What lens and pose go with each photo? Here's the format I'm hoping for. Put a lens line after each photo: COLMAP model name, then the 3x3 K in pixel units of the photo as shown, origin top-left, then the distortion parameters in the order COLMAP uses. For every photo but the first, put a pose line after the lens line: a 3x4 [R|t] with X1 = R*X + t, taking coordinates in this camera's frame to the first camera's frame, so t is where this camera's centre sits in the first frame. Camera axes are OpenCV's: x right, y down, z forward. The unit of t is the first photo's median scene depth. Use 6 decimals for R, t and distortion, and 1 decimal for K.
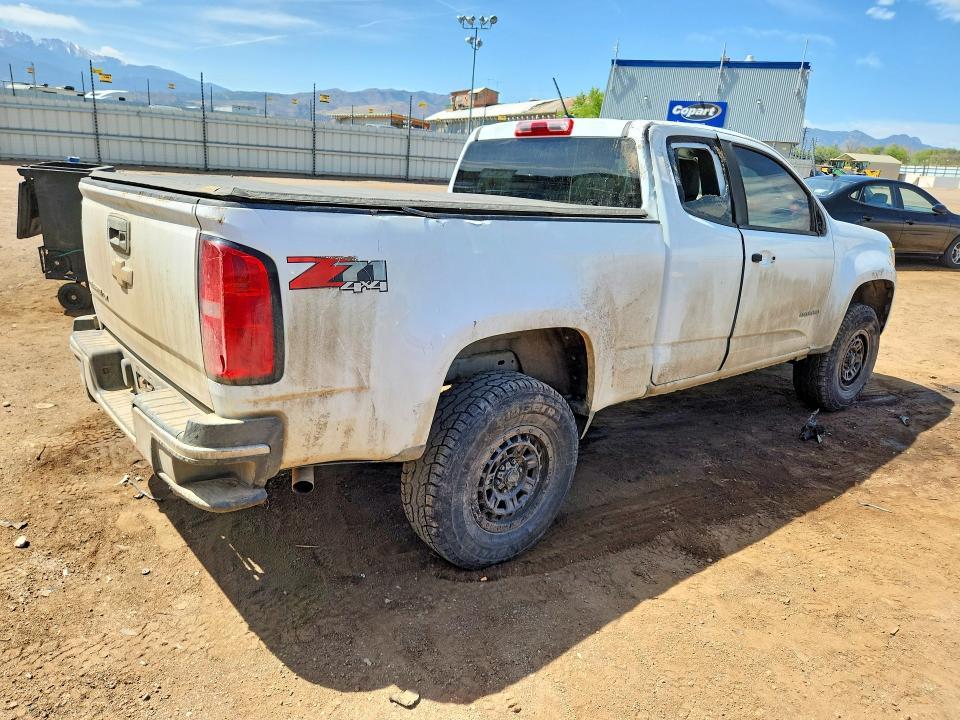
lens RADIAL K [[736.4, 0, 475.7], [0, 736.4, 363.3], [0, 0, 1]] dist [0.022234, -0.002354]
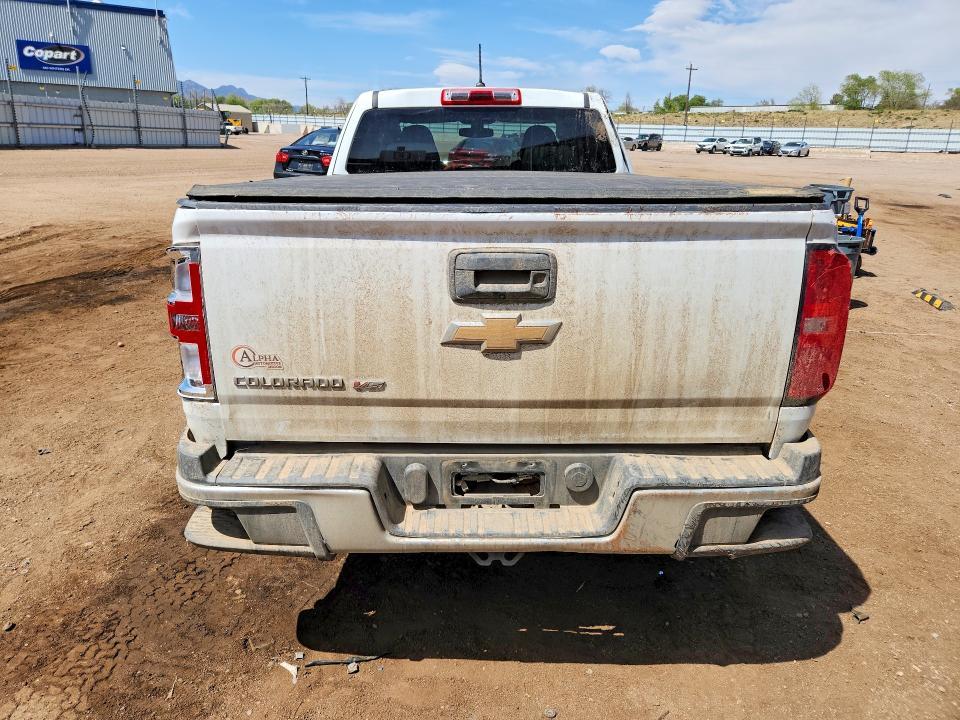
lens RADIAL K [[700.4, 0, 475.6], [0, 700.4, 351.1], [0, 0, 1]] dist [0.032205, -0.026658]
pose [[0.588312, -0.272090, 0.761483, -0.151482], [0.219135, 0.960098, 0.173758, -0.034116], [-0.778376, 0.064643, 0.624462, 0.096110]]
